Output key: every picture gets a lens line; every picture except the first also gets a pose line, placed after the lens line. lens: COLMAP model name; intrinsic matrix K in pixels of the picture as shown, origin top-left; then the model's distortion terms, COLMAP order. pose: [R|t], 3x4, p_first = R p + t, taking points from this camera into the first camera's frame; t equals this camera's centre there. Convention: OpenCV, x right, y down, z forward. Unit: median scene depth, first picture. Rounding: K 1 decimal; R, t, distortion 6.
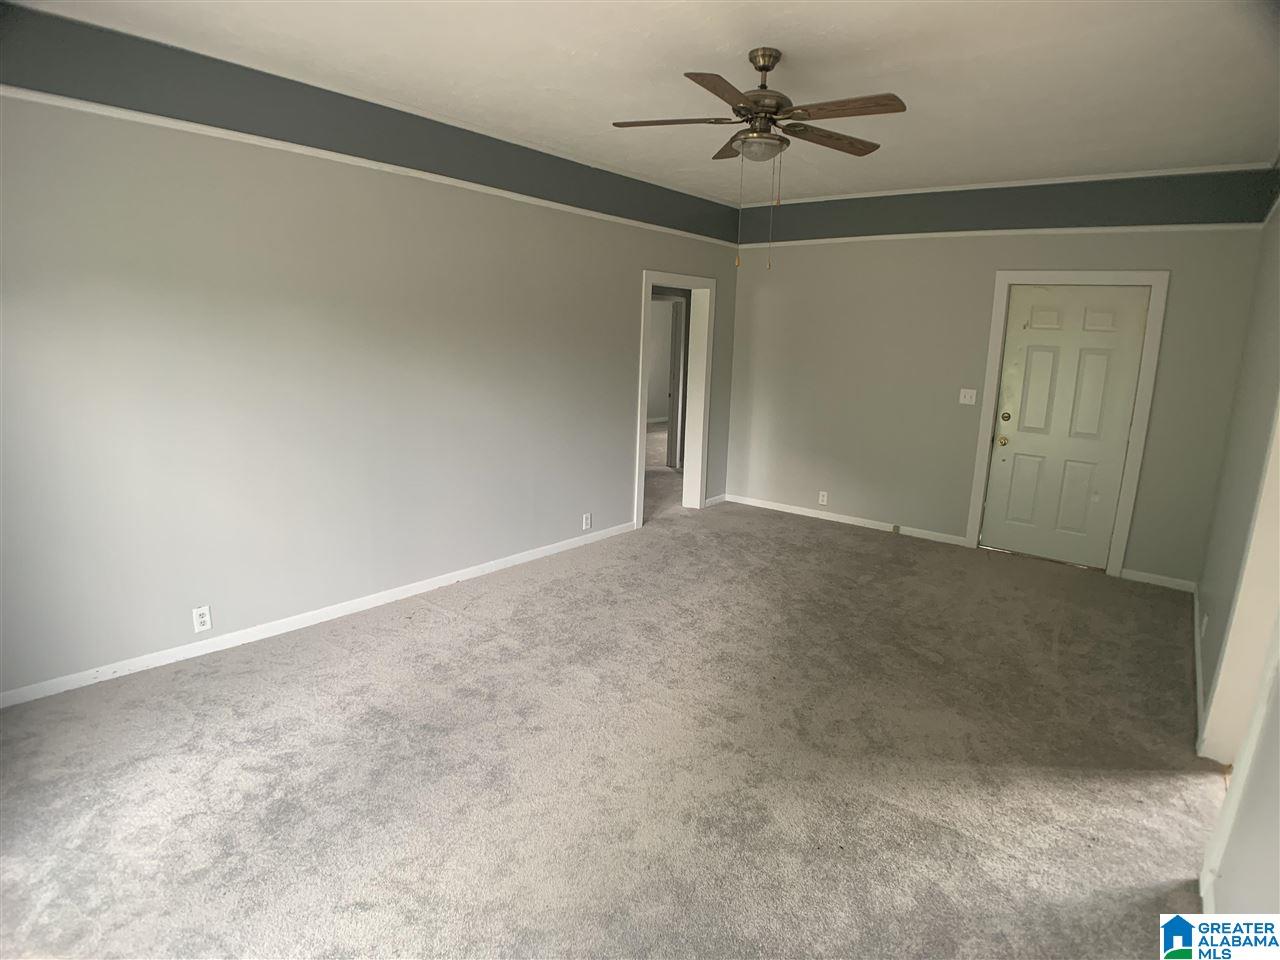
lens RADIAL K [[672.5, 0, 638.1], [0, 672.5, 482.0], [0, 0, 1]] dist [-0.092447, 0.009780]
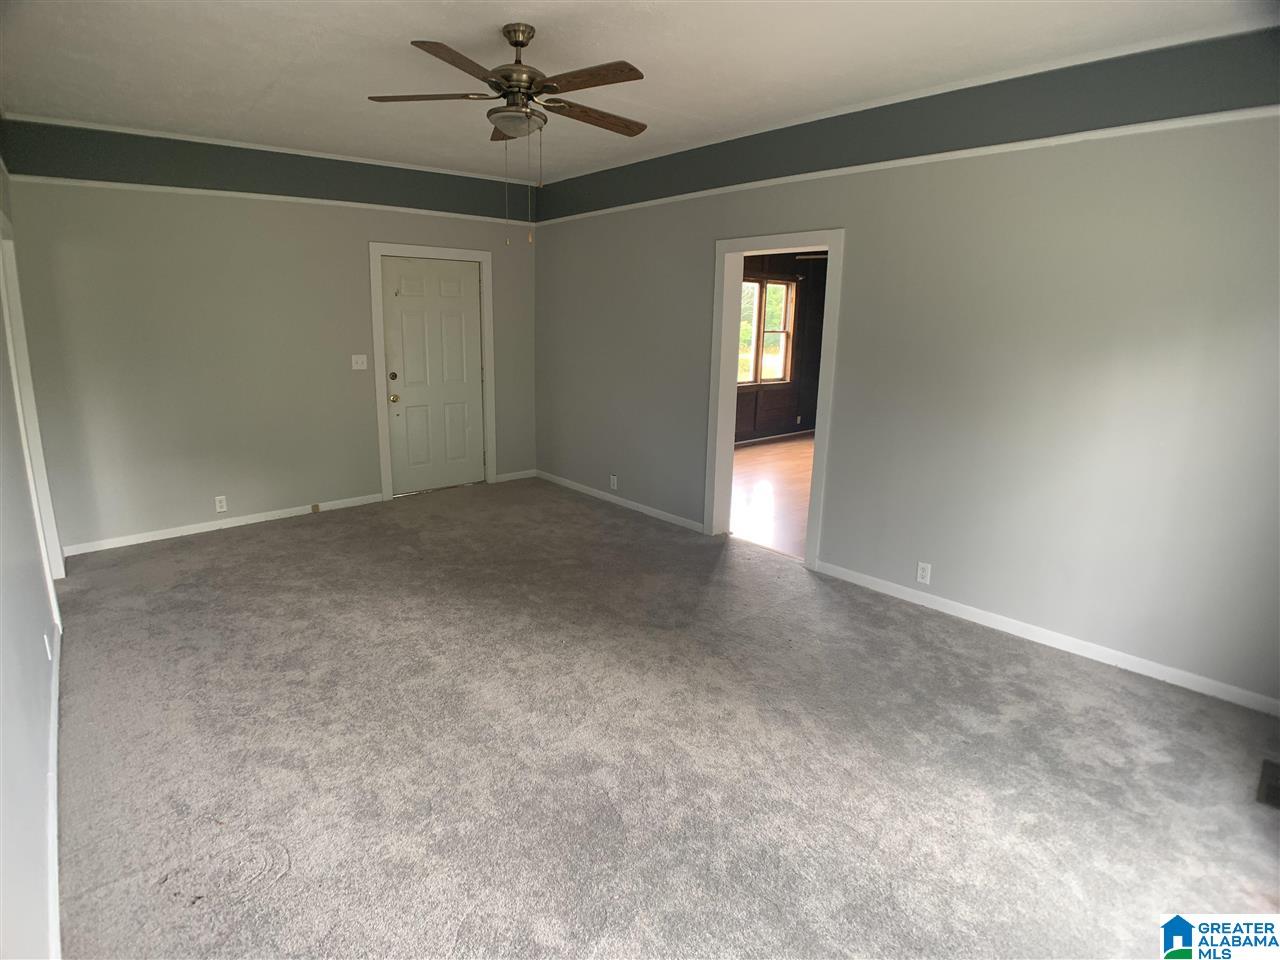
lens RADIAL K [[672.5, 0, 638.4], [0, 672.5, 475.6], [0, 0, 1]] dist [-0.092447, 0.009780]
pose [[0.146729, -0.247572, 0.957694, -0.522200], [0.193374, 0.956672, 0.217681, -0.107715], [-0.970091, 0.153253, 0.188246, 0.429049]]
